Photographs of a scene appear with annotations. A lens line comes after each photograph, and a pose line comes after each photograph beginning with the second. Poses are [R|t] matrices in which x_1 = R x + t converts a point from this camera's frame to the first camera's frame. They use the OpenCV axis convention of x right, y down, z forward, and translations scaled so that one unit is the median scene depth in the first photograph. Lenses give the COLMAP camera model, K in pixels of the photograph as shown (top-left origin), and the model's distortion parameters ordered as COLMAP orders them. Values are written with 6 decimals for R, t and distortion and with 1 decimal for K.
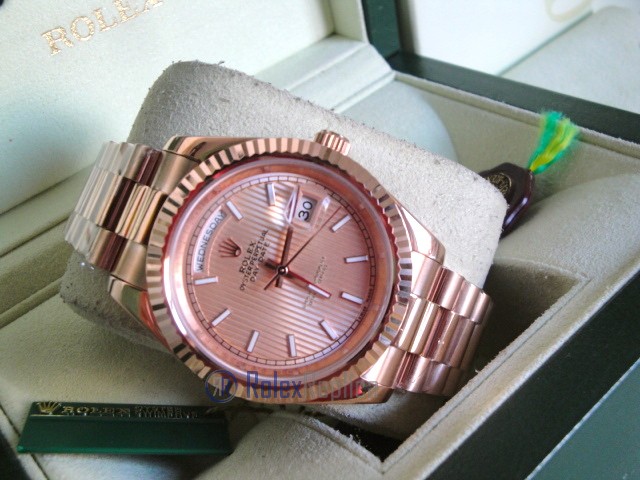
lens RADIAL K [[687.2, 0, 320.0], [0, 687.2, 240.0], [0, 0, 1]] dist [0.006390, 0.013294]
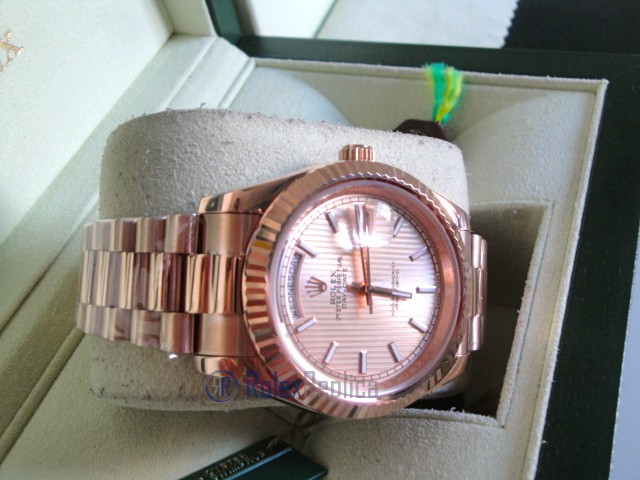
lens RADIAL K [[687.2, 0, 320.0], [0, 687.2, 240.0], [0, 0, 1]] dist [0.006390, 0.013294]
pose [[0.885611, -0.325008, 0.331759, -0.356370], [0.302030, 0.945691, 0.120195, -0.138685], [-0.352805, -0.006245, 0.935676, 0.049012]]
